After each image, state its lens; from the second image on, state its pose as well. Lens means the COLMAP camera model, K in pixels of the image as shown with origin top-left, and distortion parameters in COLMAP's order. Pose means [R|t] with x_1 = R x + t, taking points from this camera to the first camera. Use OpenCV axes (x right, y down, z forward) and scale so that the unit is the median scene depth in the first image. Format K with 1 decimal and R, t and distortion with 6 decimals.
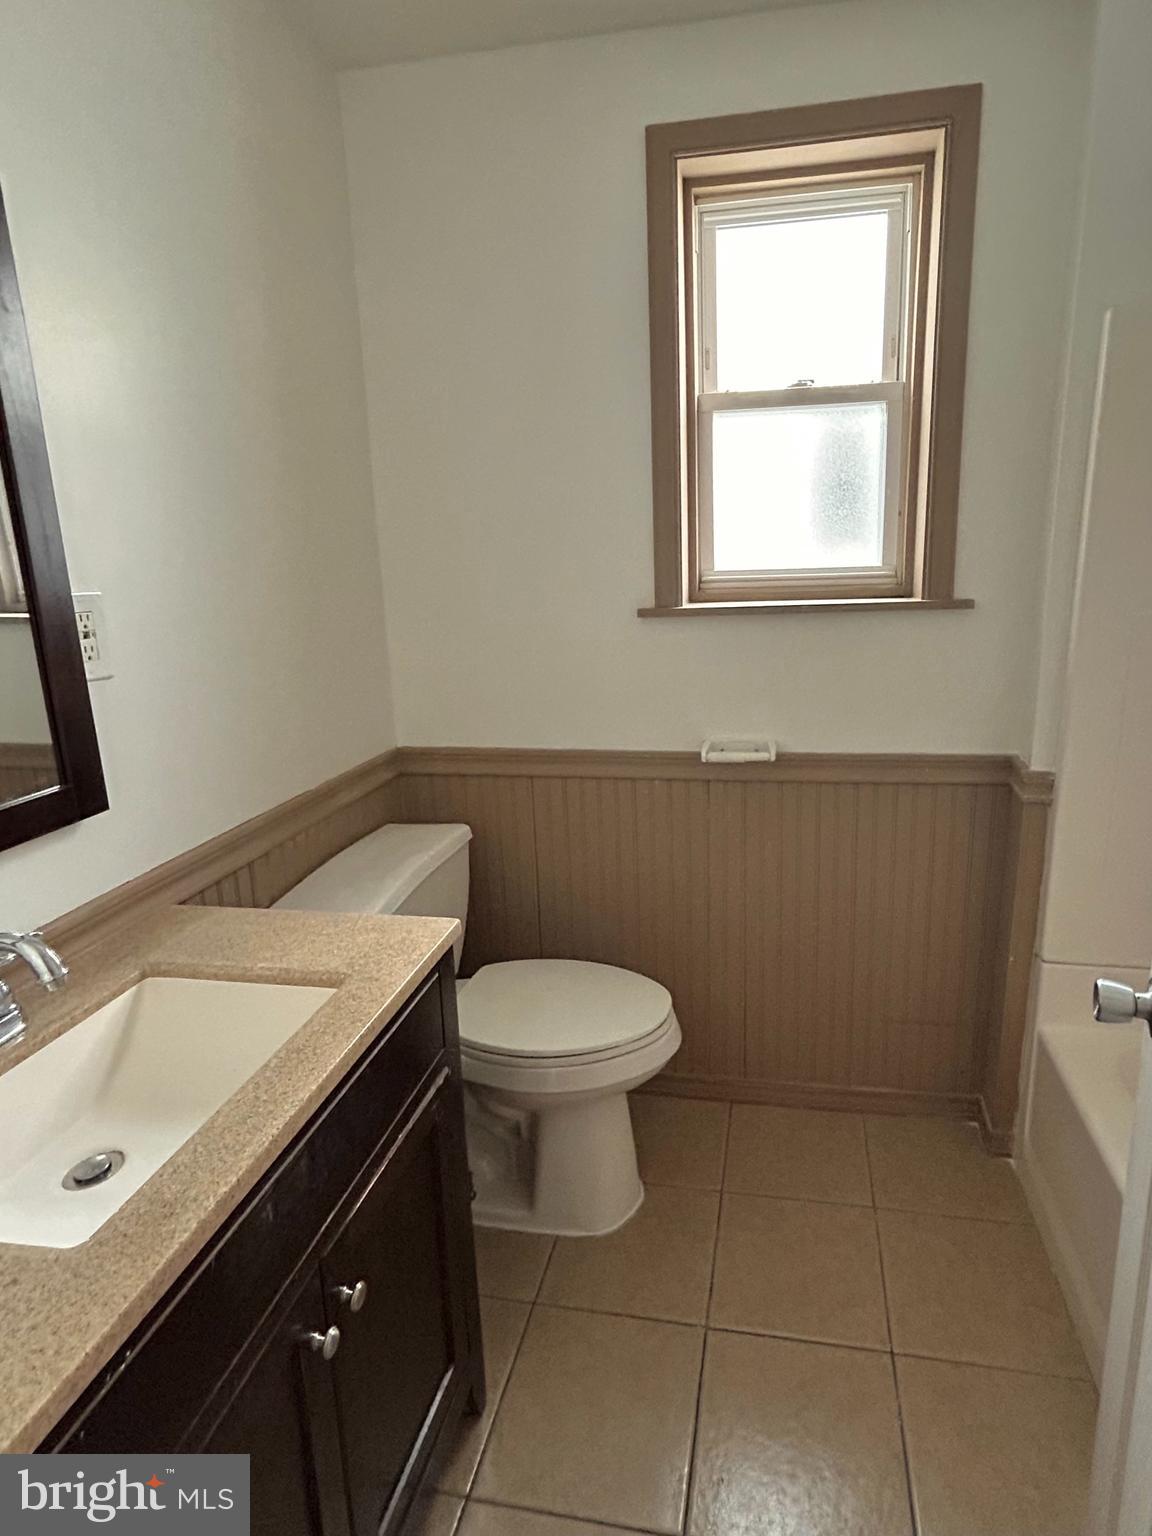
lens RADIAL K [[848.5, 0, 576.0], [0, 848.5, 768.0], [0, 0, 1]] dist [-0.000543, -0.000245]
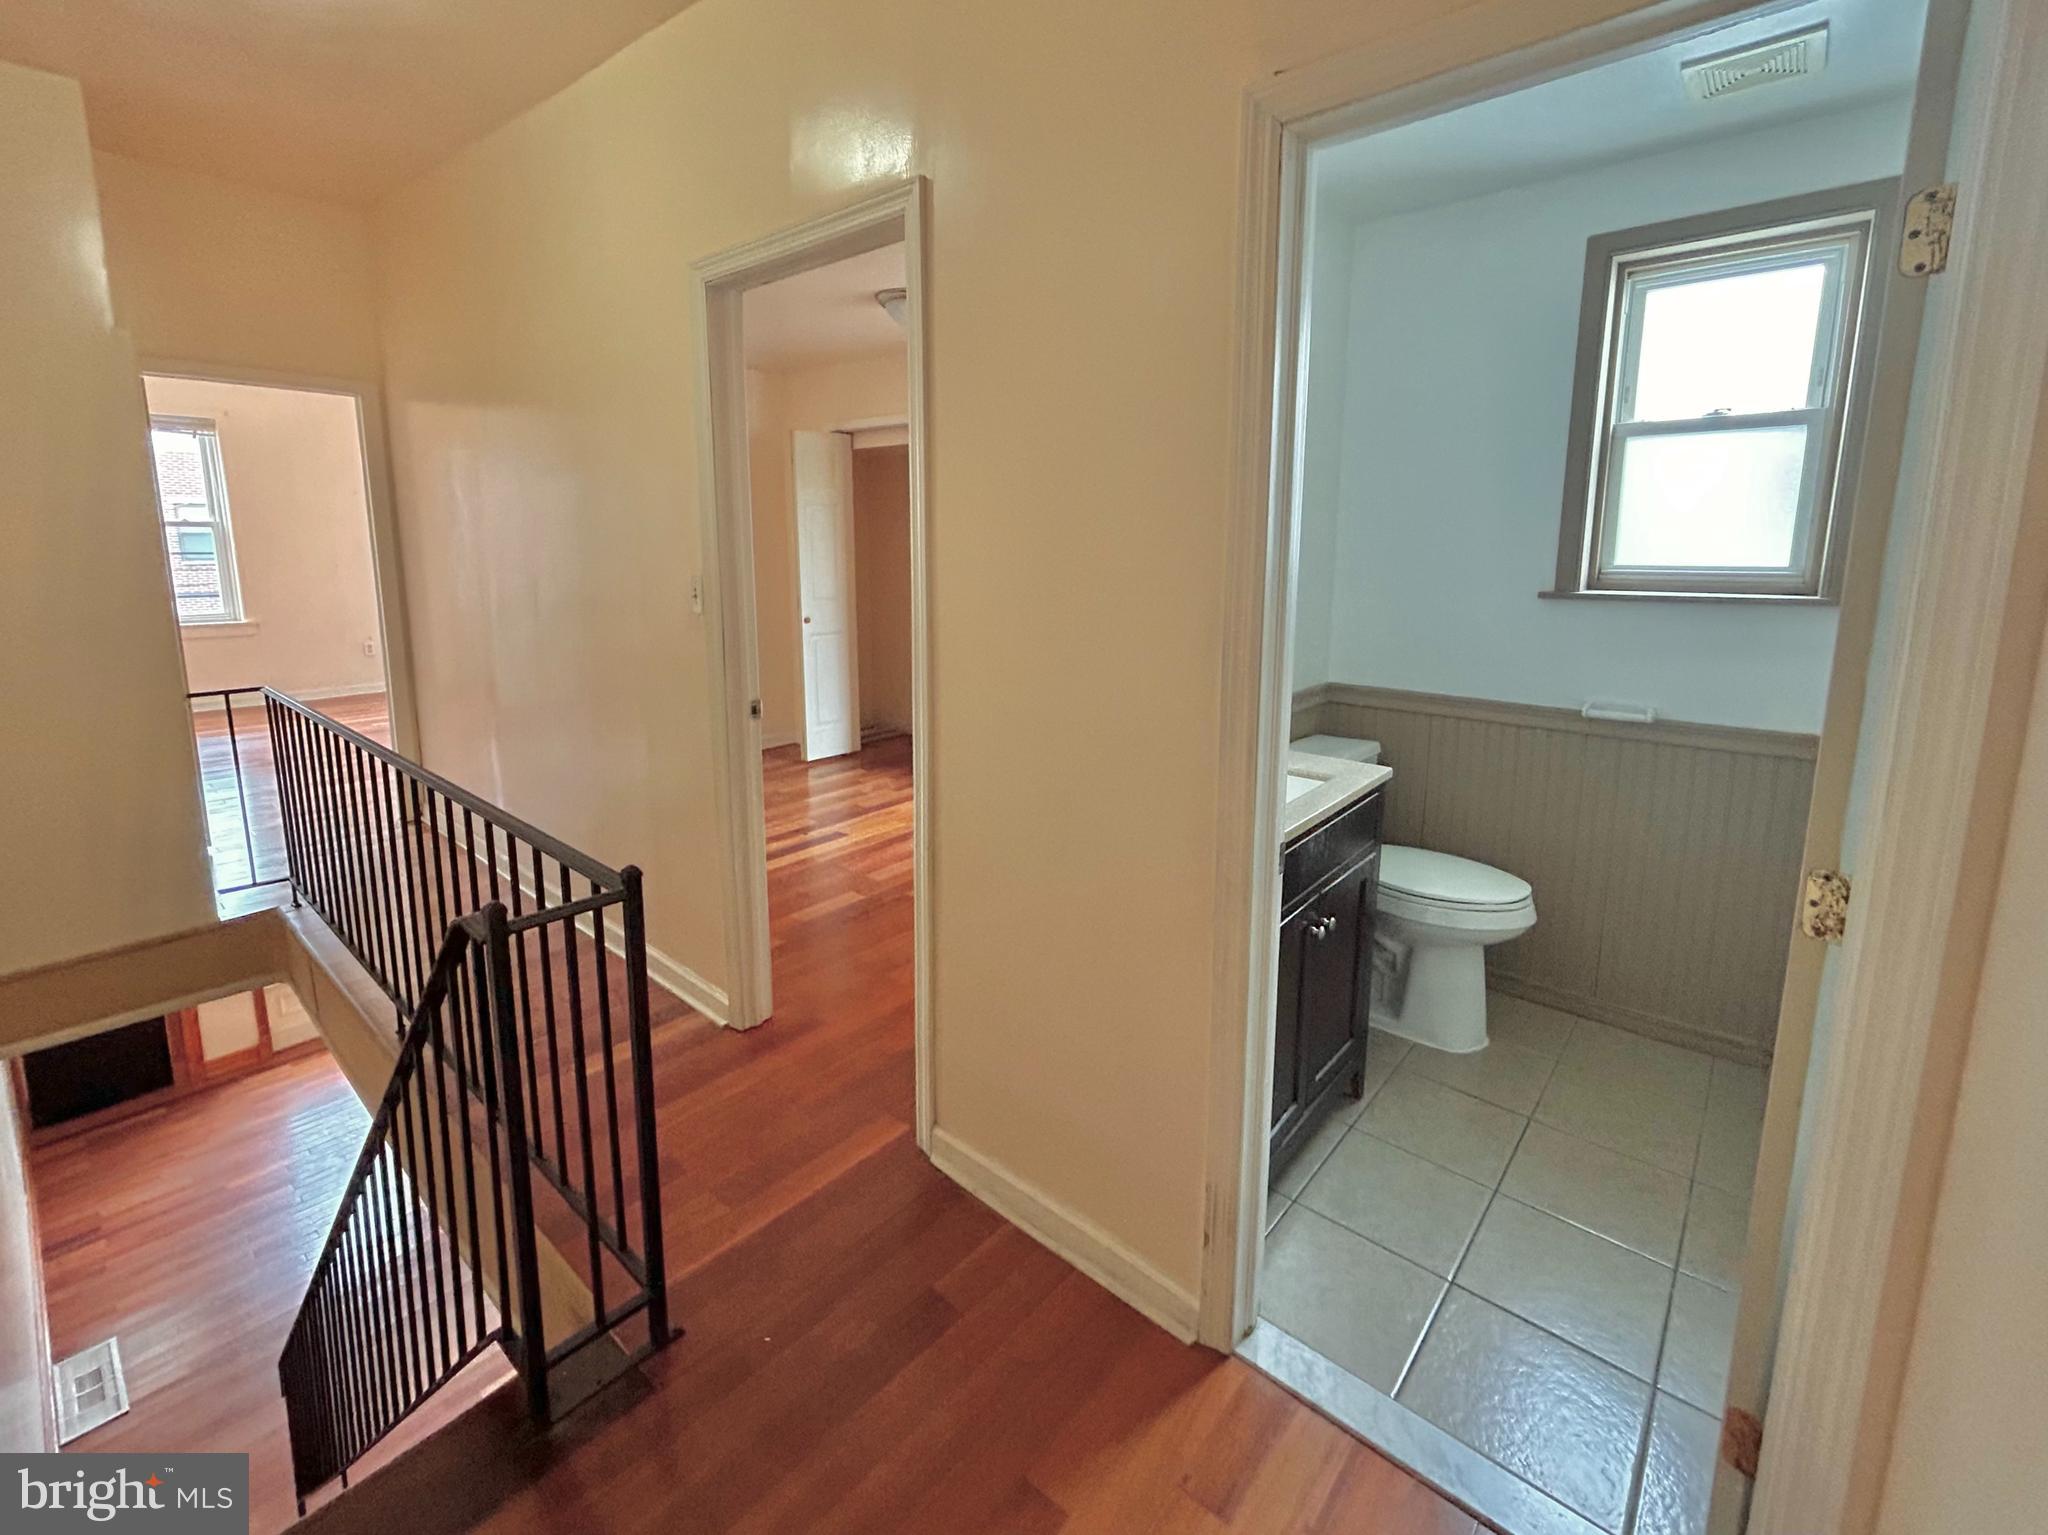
lens RADIAL K [[951.0, 0, 1032.2], [0, 951.0, 708.5], [0, 0, 1]] dist [-0.000887, 0.000486]
pose [[0.908230, 0.112061, -0.403189, -0.023349], [-0.131635, 0.991074, -0.021067, 0.115476], [0.397229, 0.072208, 0.914874, -0.589898]]
